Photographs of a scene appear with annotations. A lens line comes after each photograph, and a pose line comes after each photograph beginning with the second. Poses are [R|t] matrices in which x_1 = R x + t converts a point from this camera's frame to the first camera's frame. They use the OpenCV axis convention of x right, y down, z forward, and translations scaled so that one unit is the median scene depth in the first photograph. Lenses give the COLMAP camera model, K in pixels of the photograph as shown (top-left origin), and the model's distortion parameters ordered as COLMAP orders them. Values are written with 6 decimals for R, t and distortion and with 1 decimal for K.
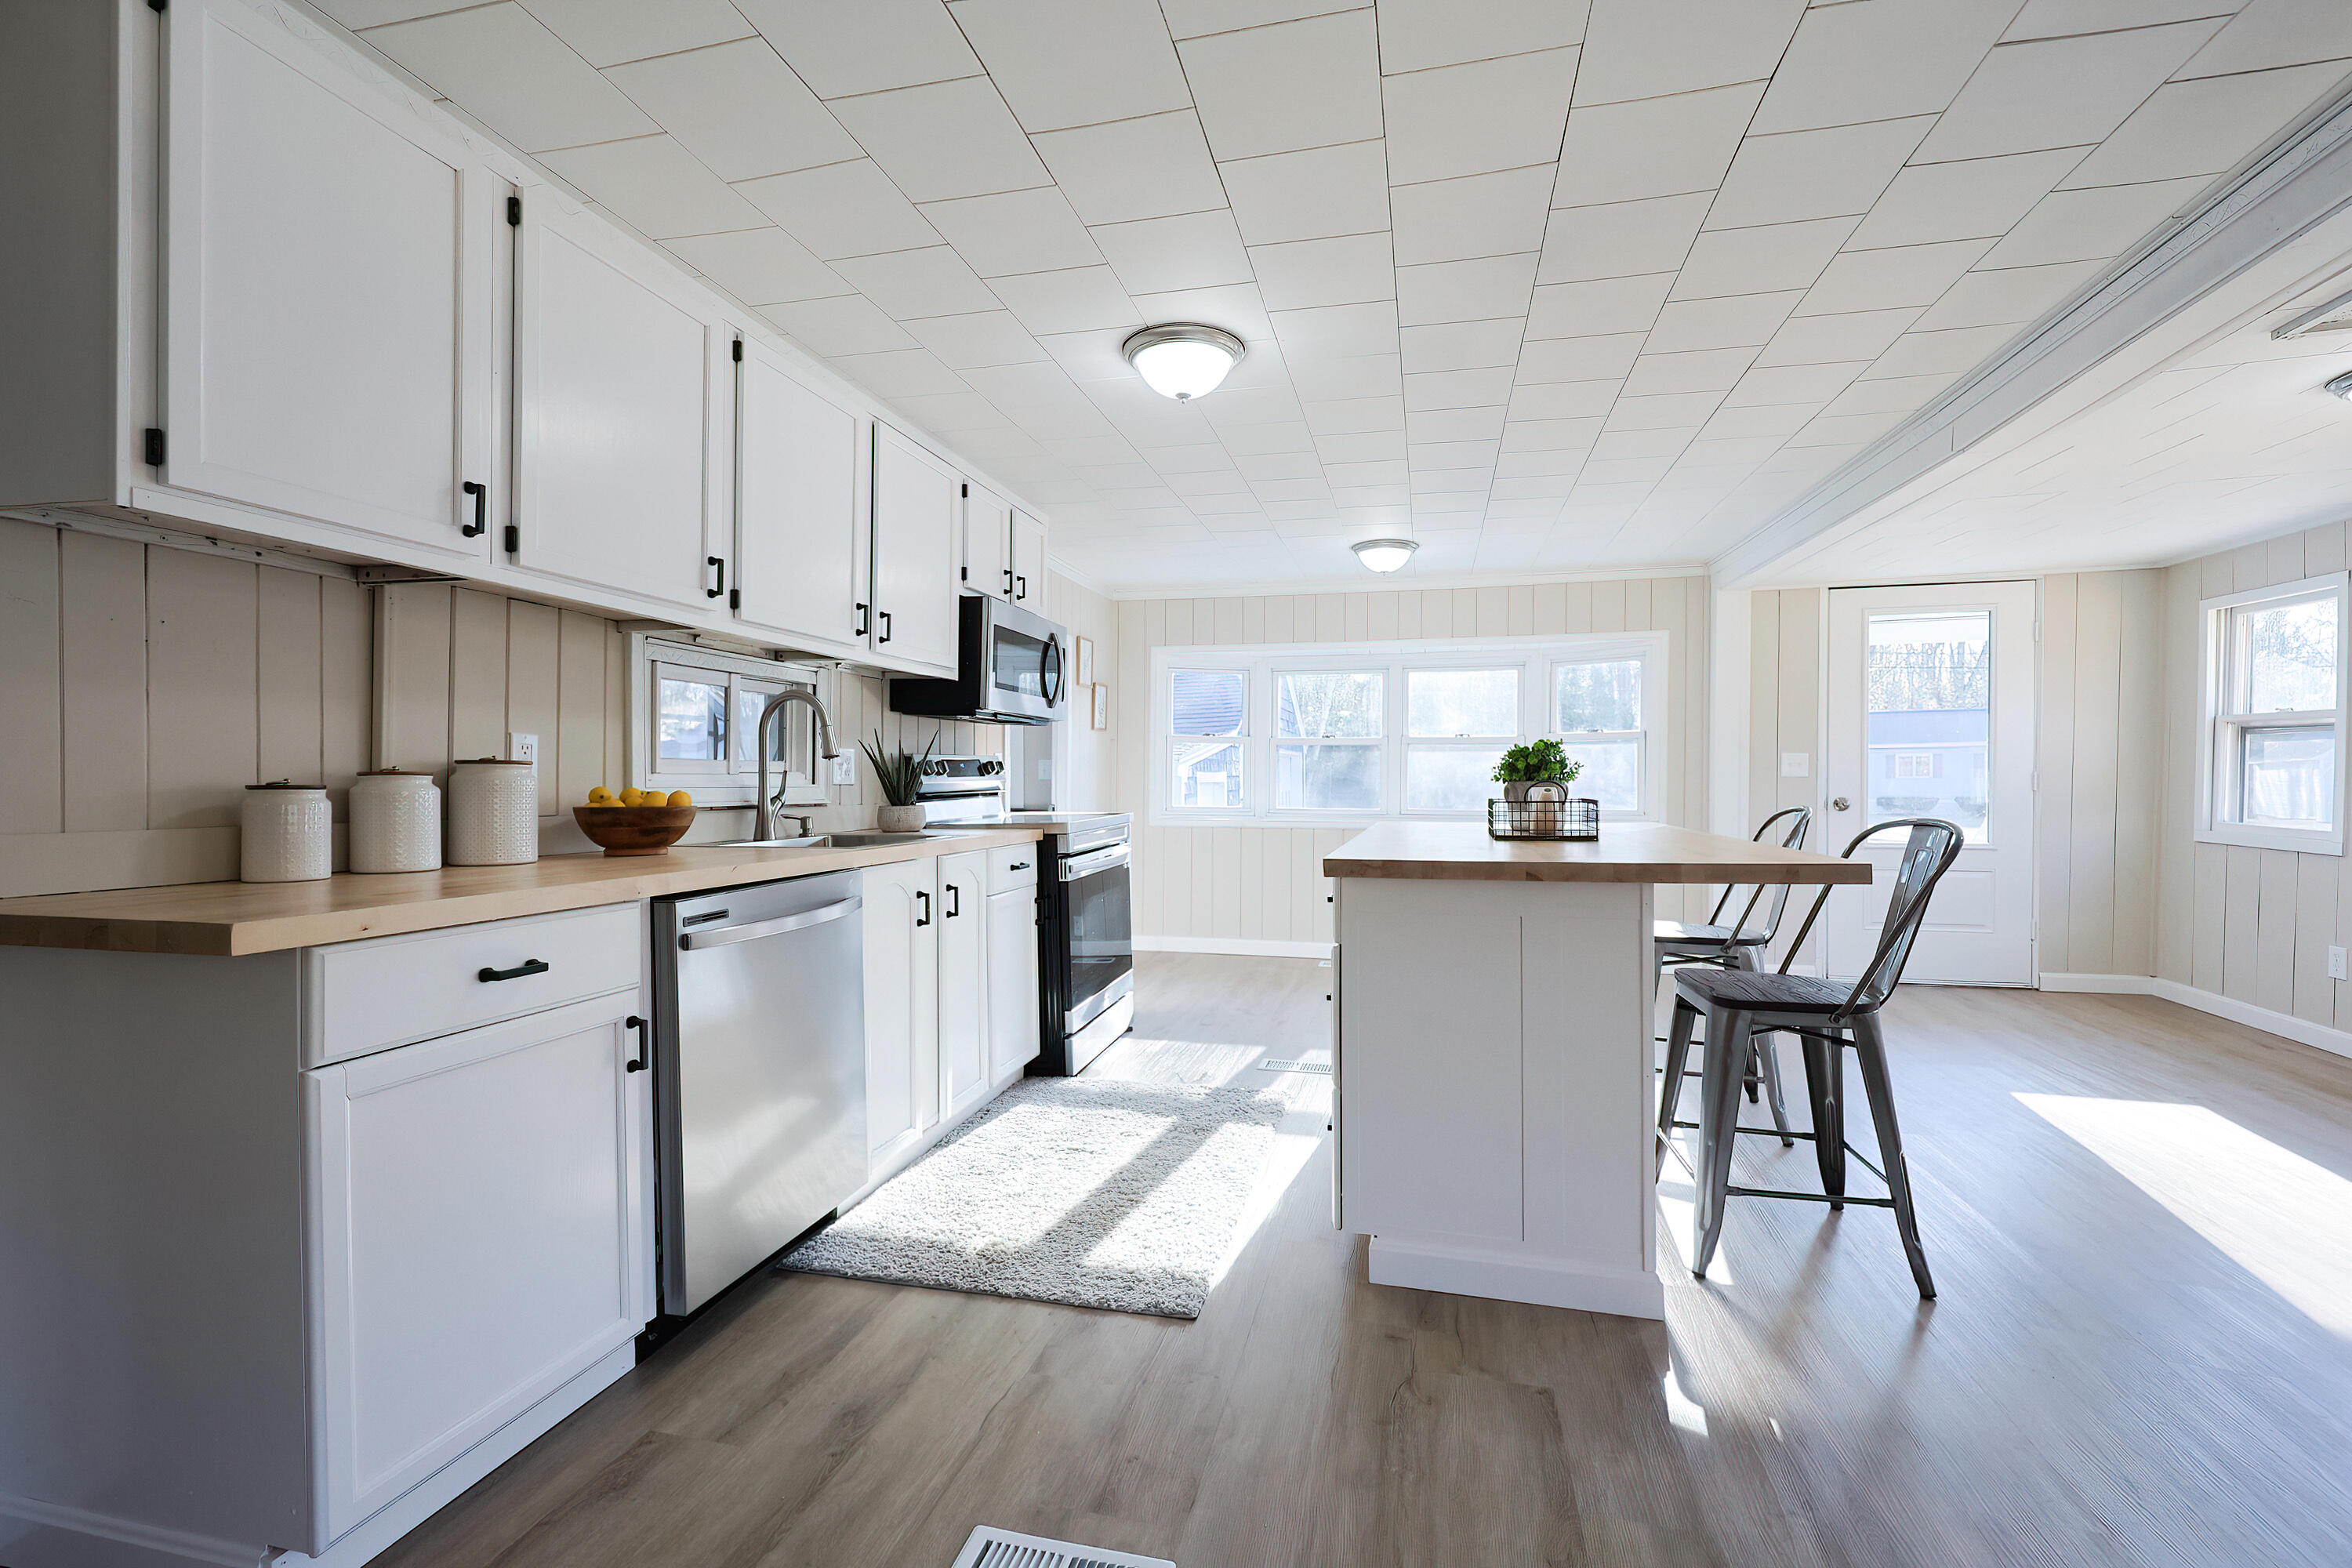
lens RADIAL K [[1024.6, 0, 1176.0], [0, 1024.6, 784.0], [0, 0, 1]] dist [0.006076, 0.000106]
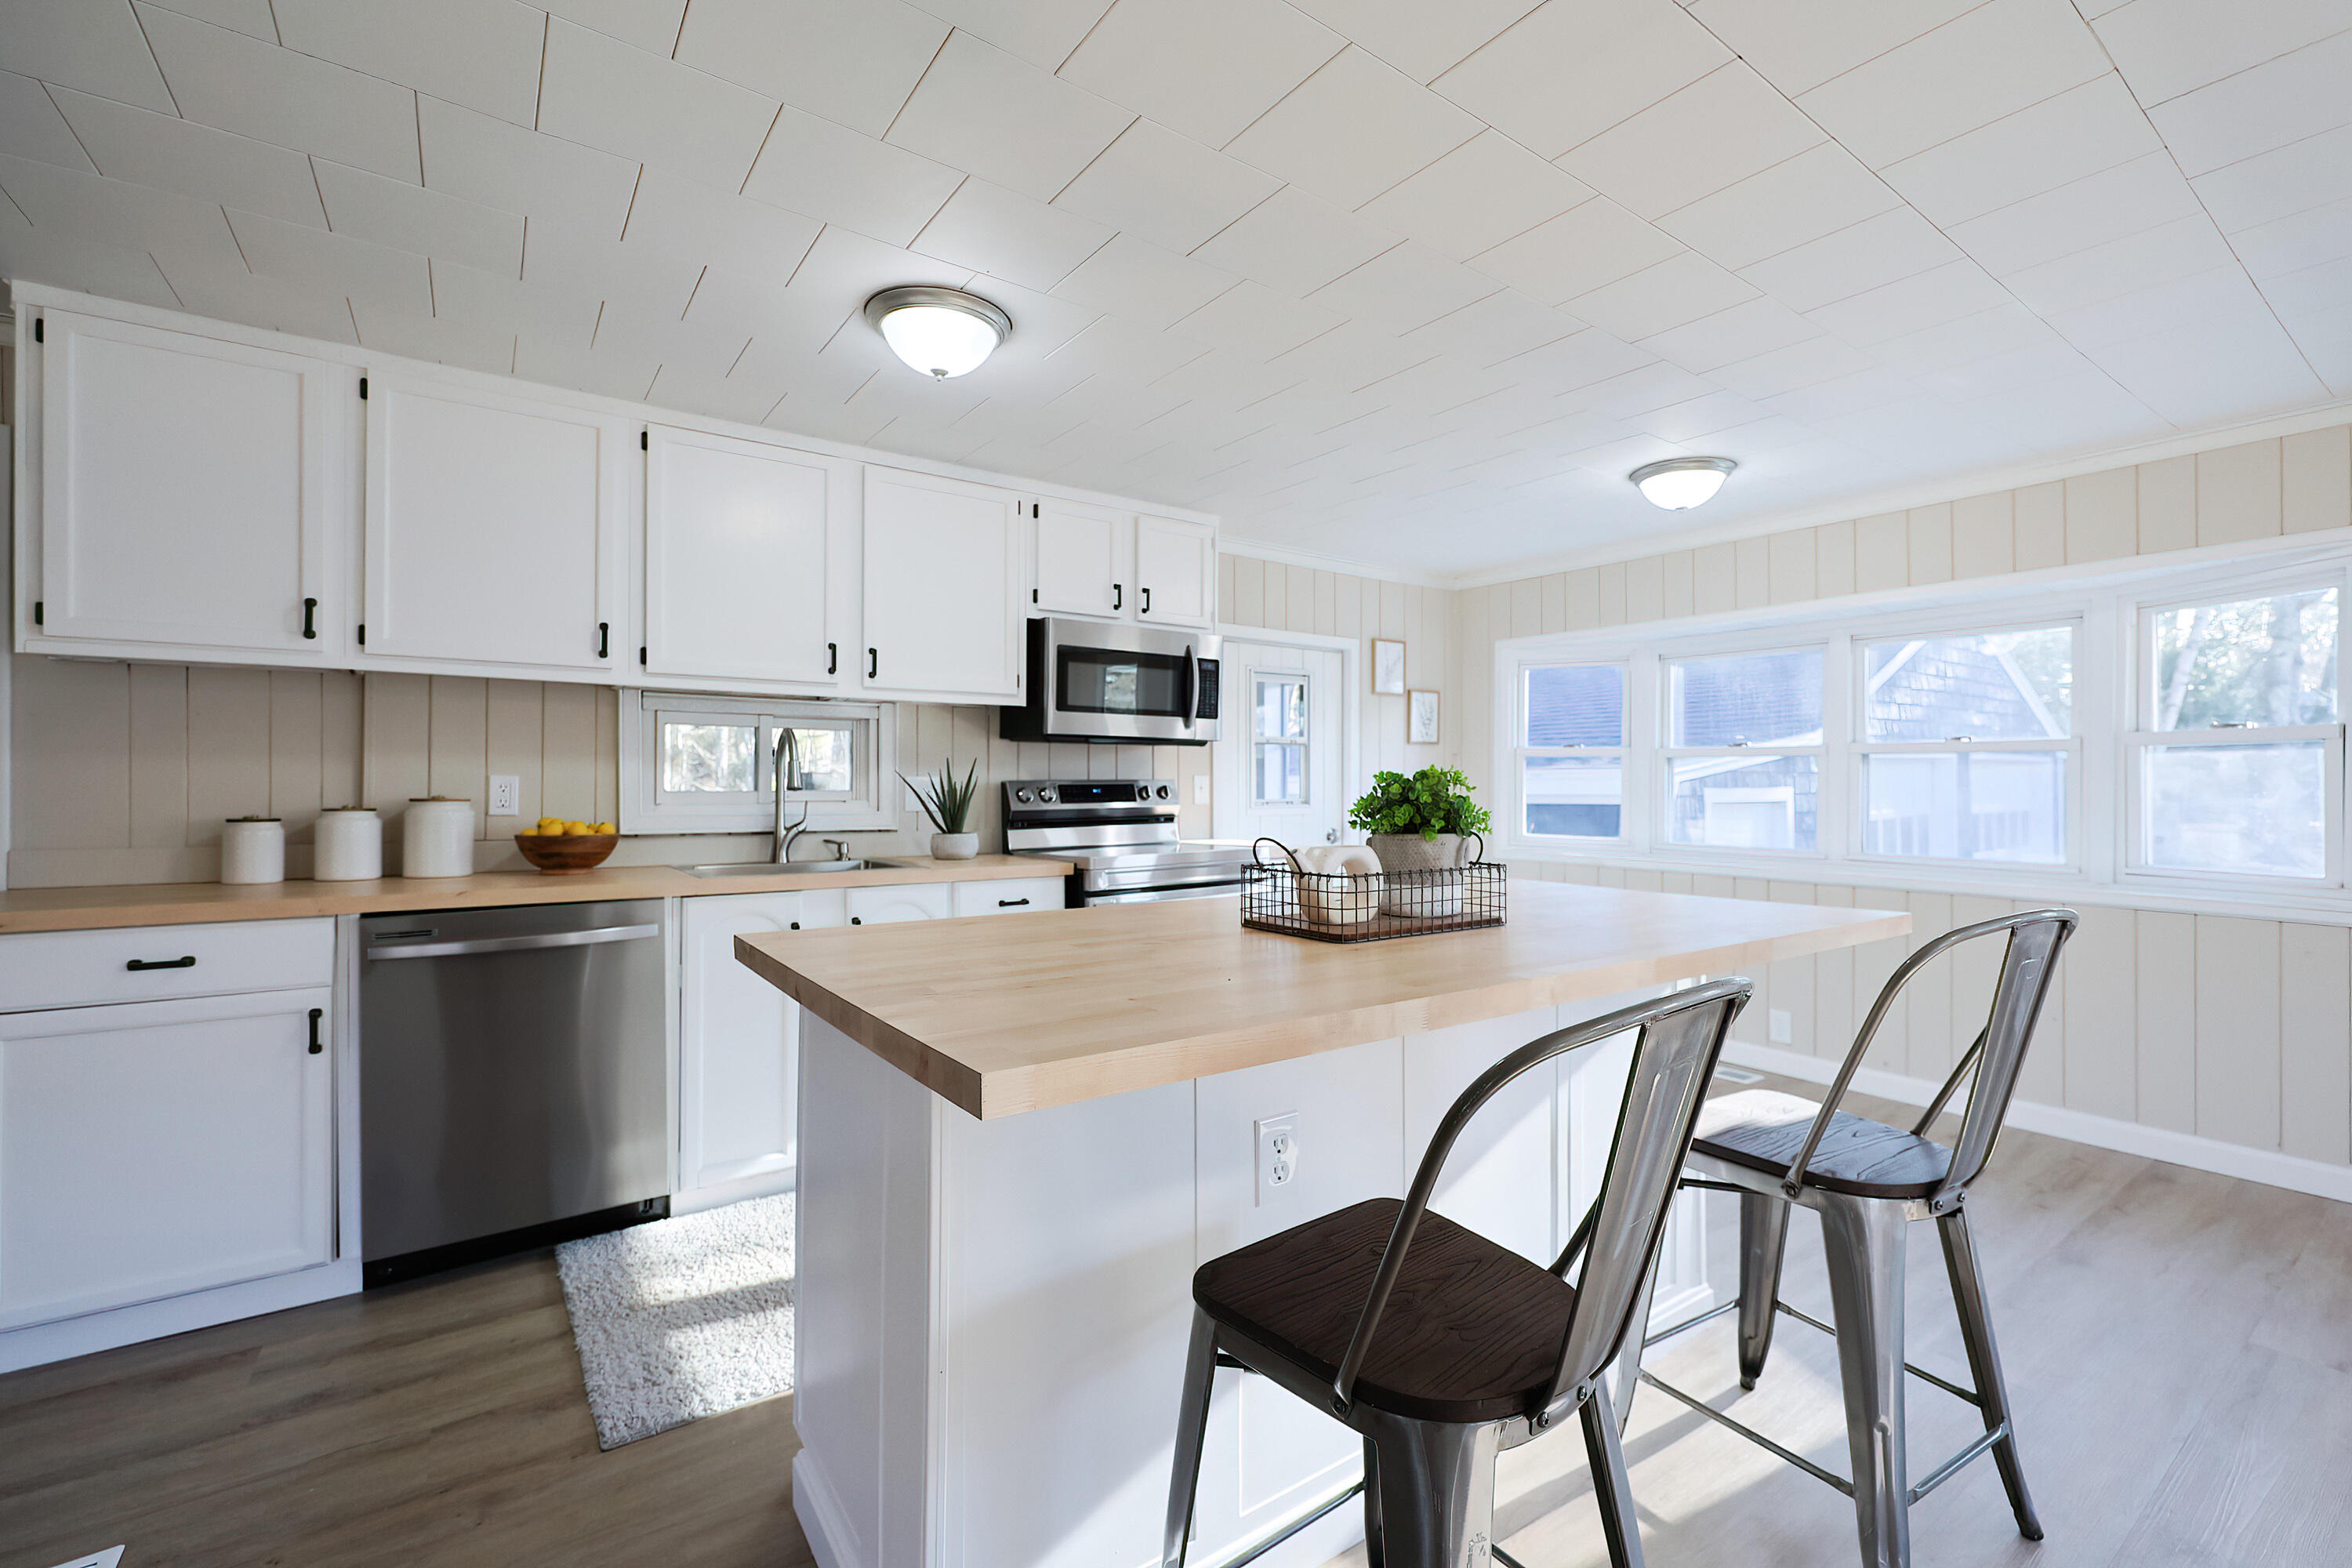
lens RADIAL K [[1007.7, 0, 1186.8], [0, 1007.7, 775.1], [0, 0, 1]] dist [-0.001844, -0.000172]
pose [[0.759356, -0.004817, -0.650657, 0.653735], [-0.004741, 0.999905, -0.012936, -0.028875], [0.650658, 0.012908, 0.759261, 0.460217]]
